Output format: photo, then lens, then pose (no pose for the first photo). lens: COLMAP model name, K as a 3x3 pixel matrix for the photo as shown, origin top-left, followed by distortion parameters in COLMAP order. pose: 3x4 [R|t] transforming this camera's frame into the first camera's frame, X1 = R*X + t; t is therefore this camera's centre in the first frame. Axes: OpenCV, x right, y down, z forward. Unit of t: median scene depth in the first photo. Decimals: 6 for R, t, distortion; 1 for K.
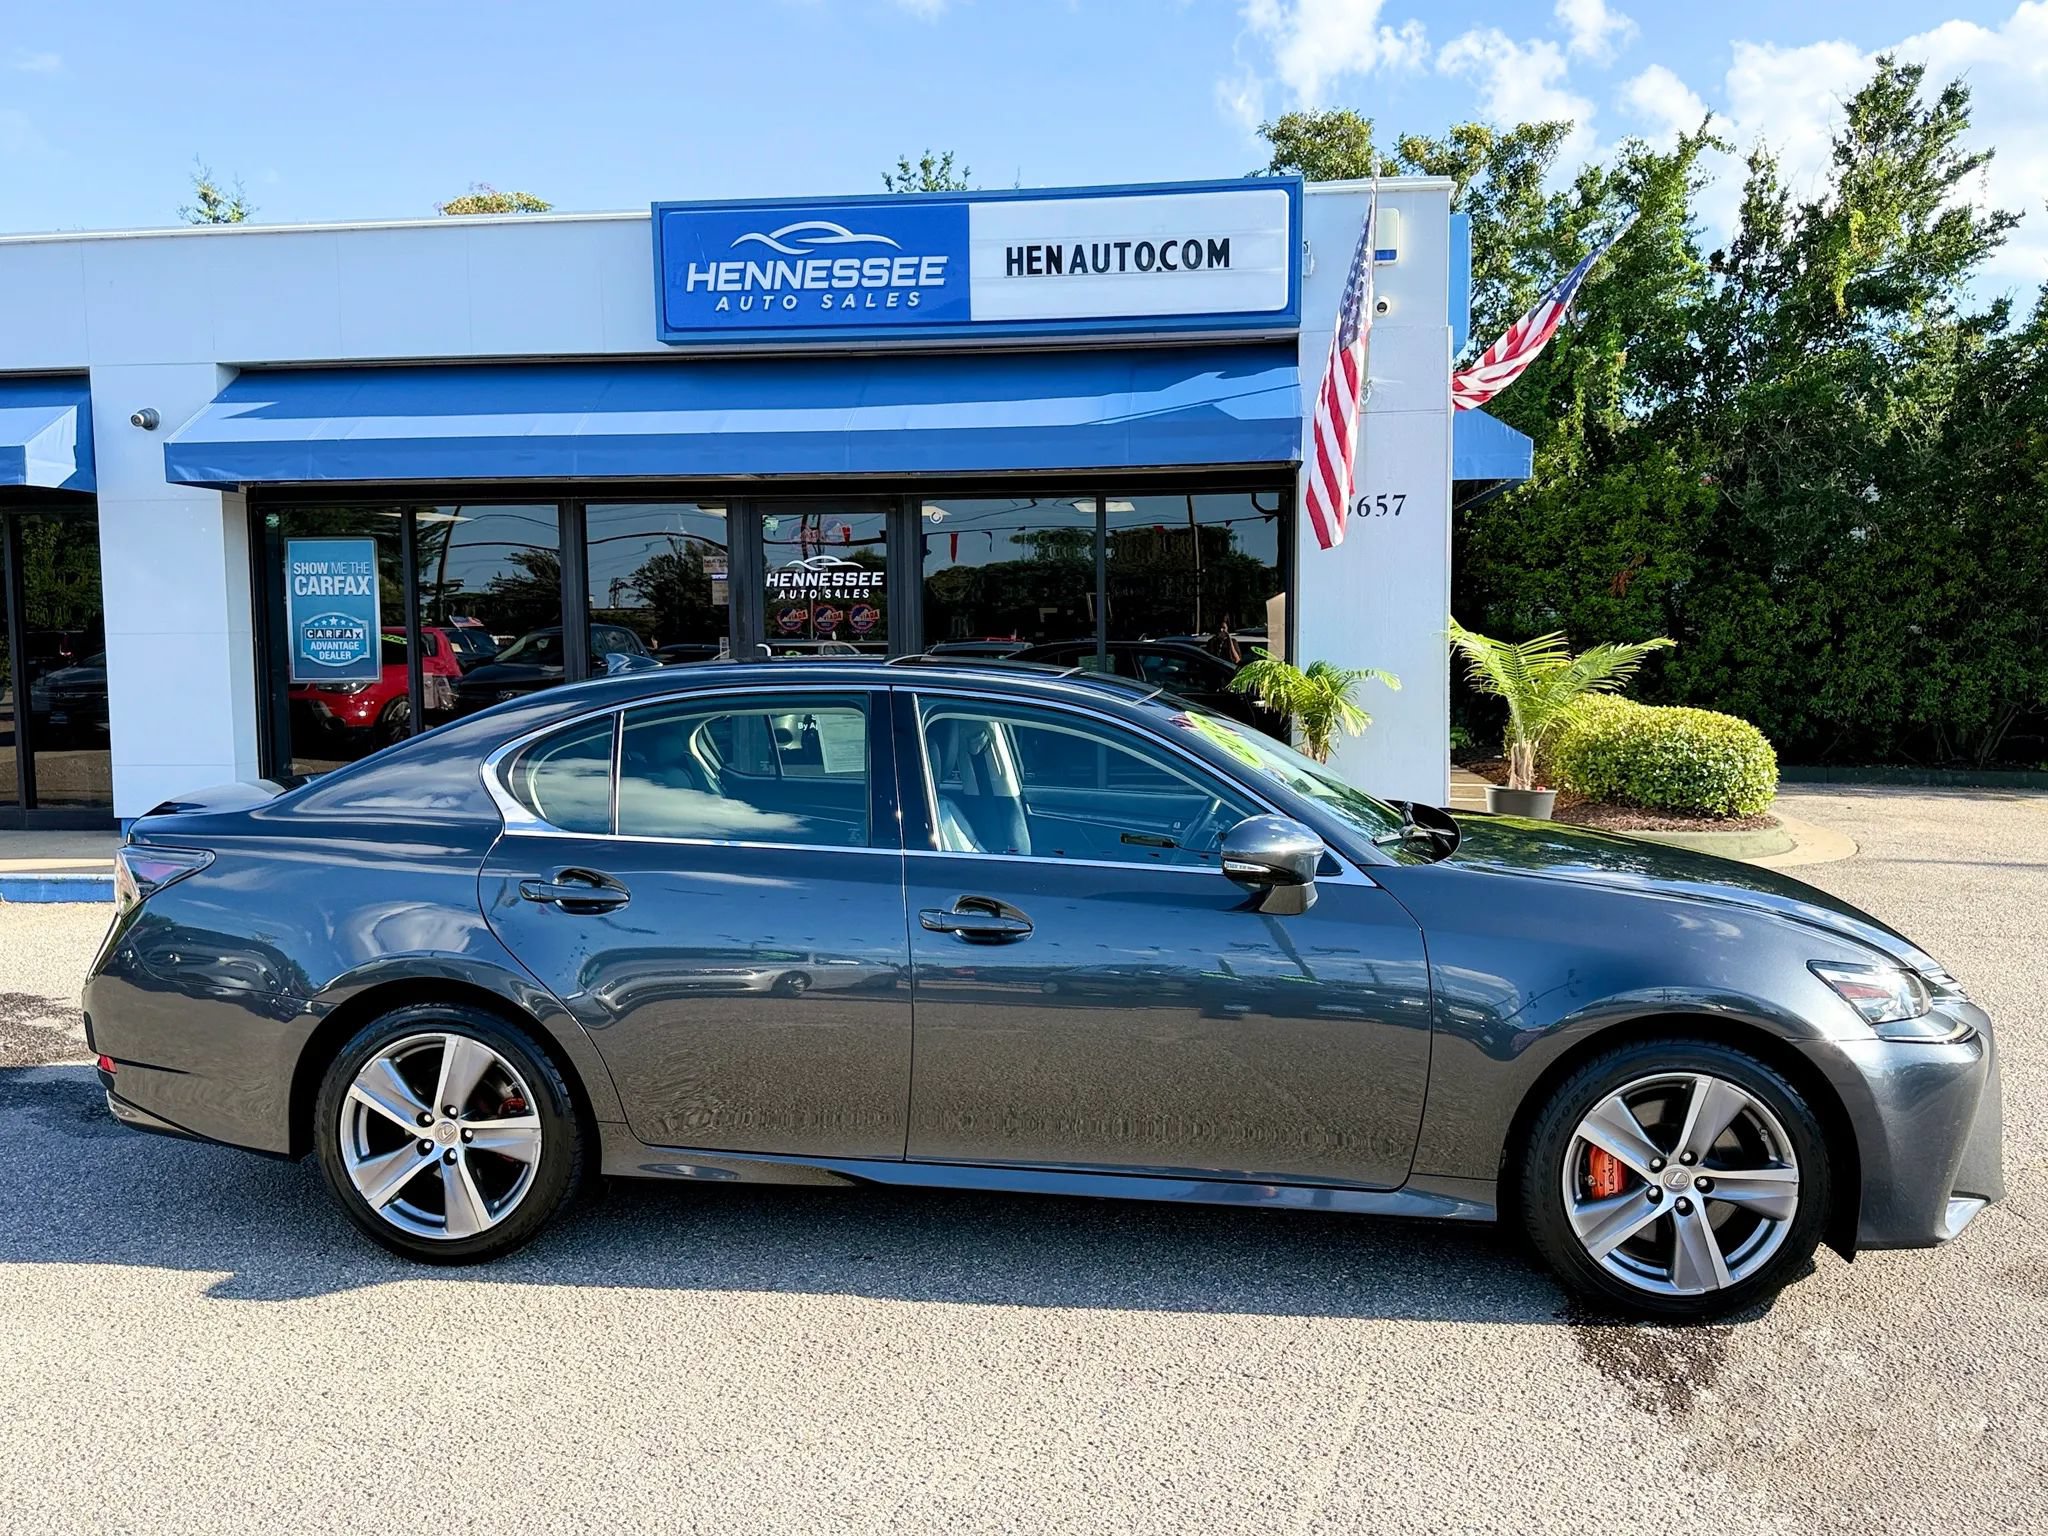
lens RADIAL K [[1627.9, 0, 1024.0], [0, 1627.9, 768.0], [0, 0, 1]] dist [0.002141, -0.004672]
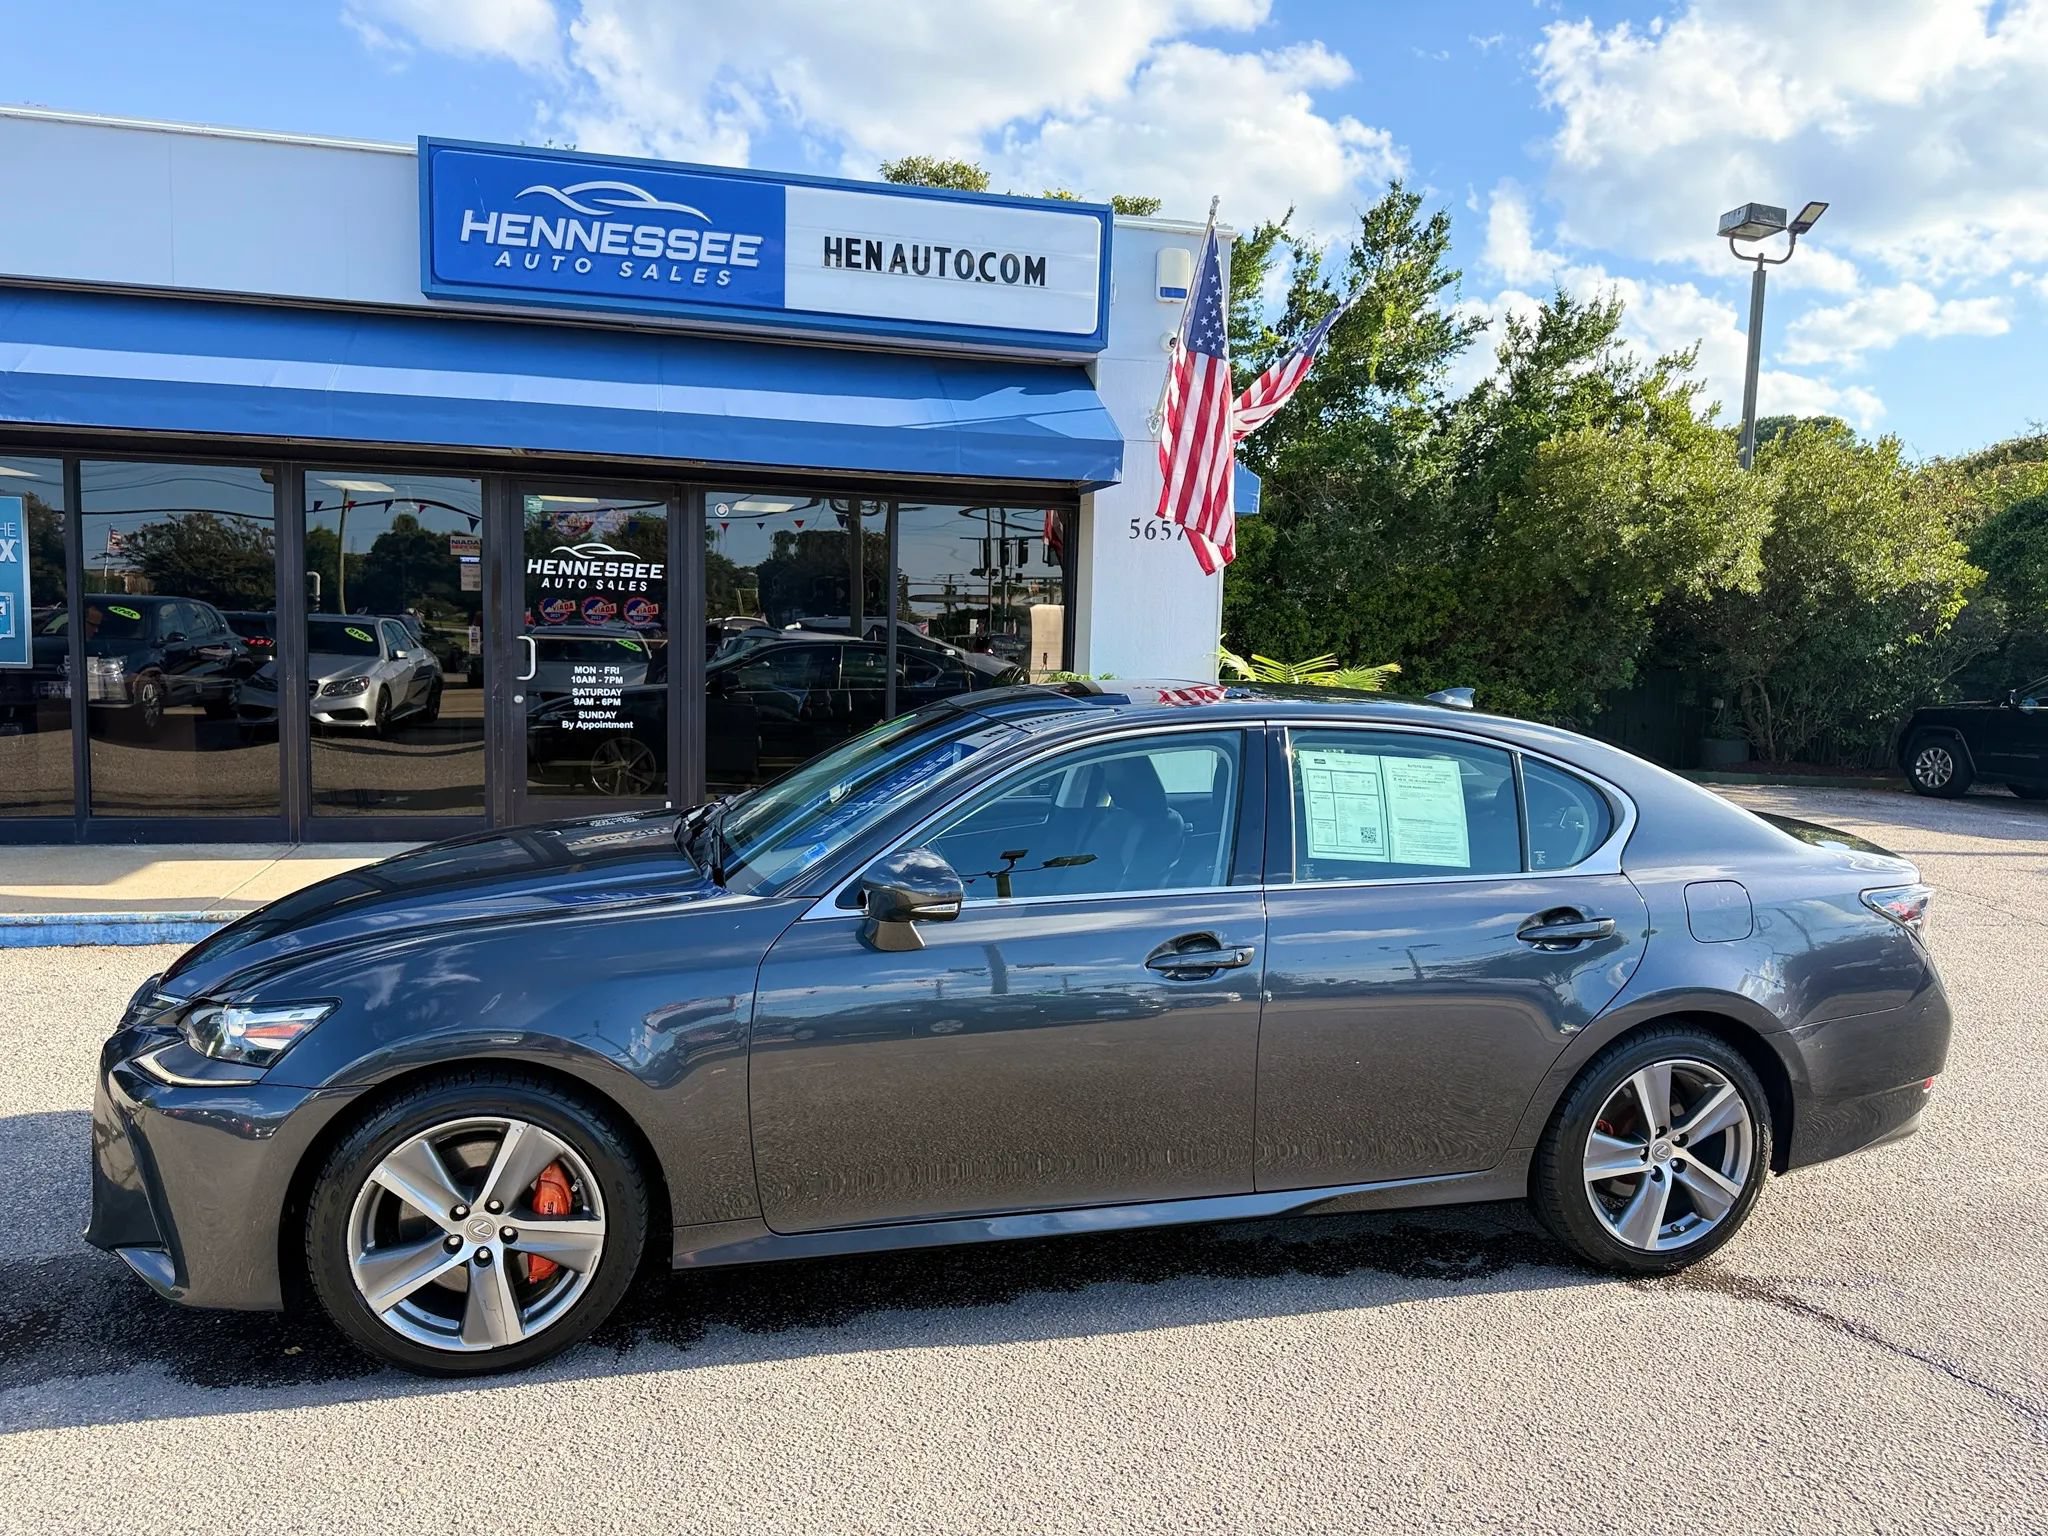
lens RADIAL K [[1440.5, 0, 1114.5], [0, 1440.5, 827.3], [0, 0, 1]] dist [0.004107, -0.107002]
pose [[0.917754, -0.018579, 0.396715, -0.194309], [-0.002432, 0.998624, 0.052392, -0.012394], [-0.397143, -0.049048, 0.916445, 0.125908]]
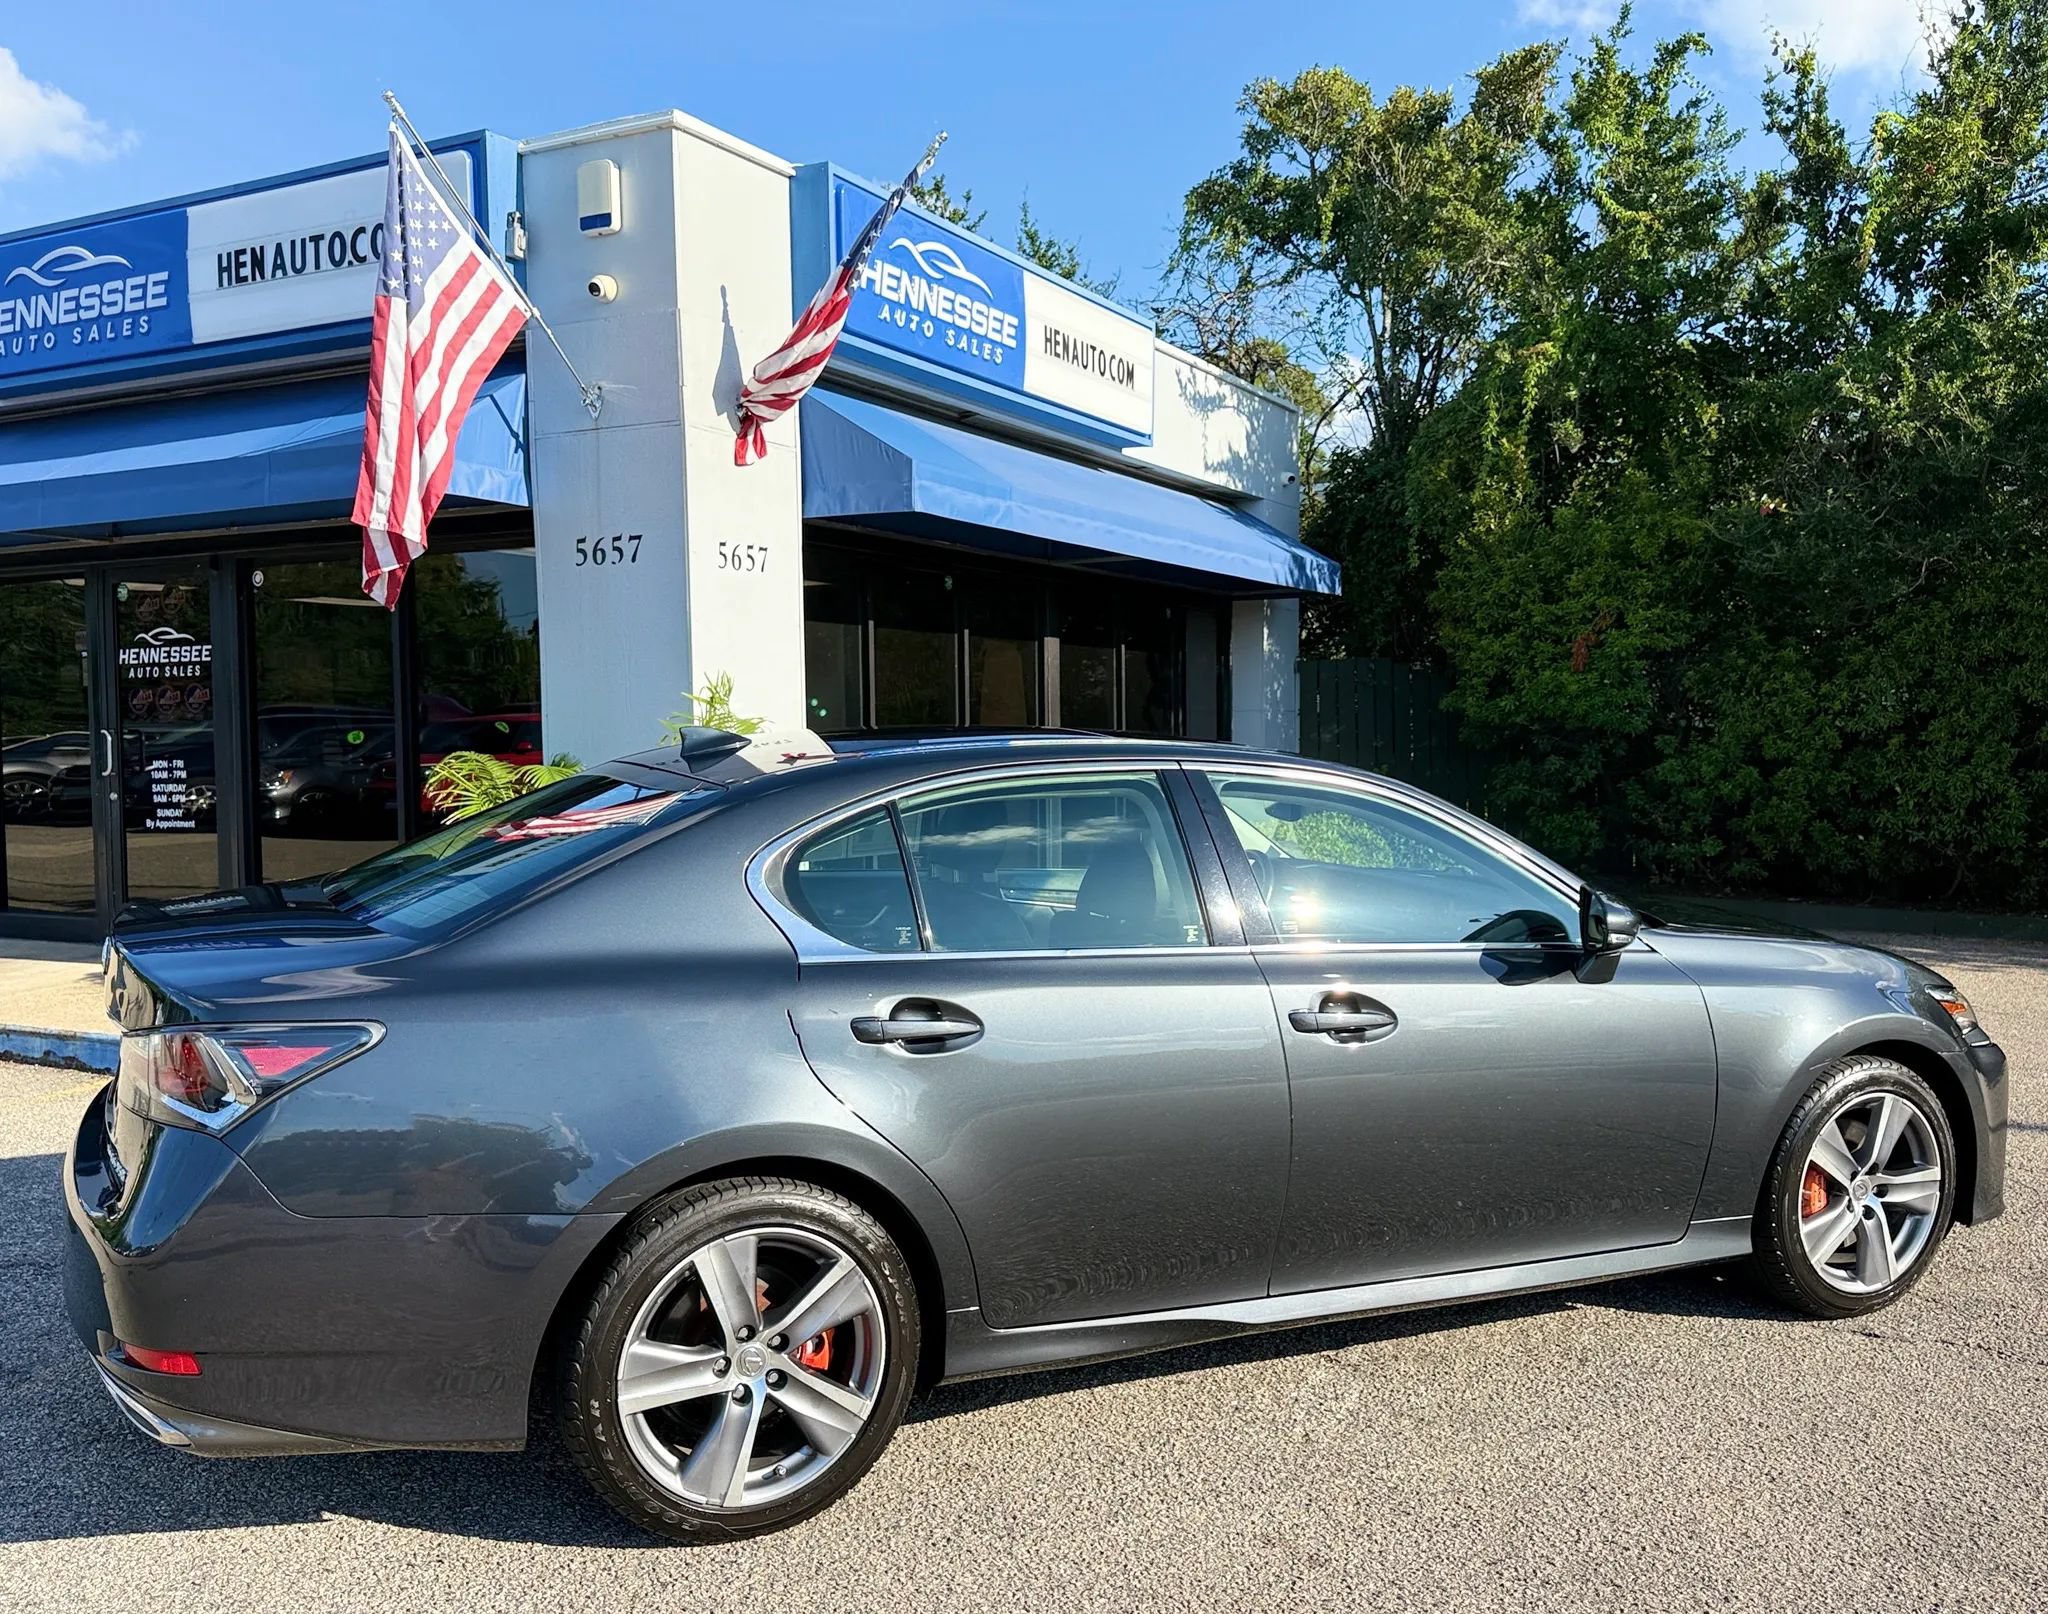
lens RADIAL K [[1749.0, 0, 1025.1], [0, 1749.0, 834.1], [0, 0, 1]] dist [0.127499, -0.246836]
pose [[0.942896, 0.020674, -0.332446, 0.674675], [-0.028091, 0.999452, -0.017522, -0.017825], [0.331902, 0.025860, 0.942959, 0.280287]]
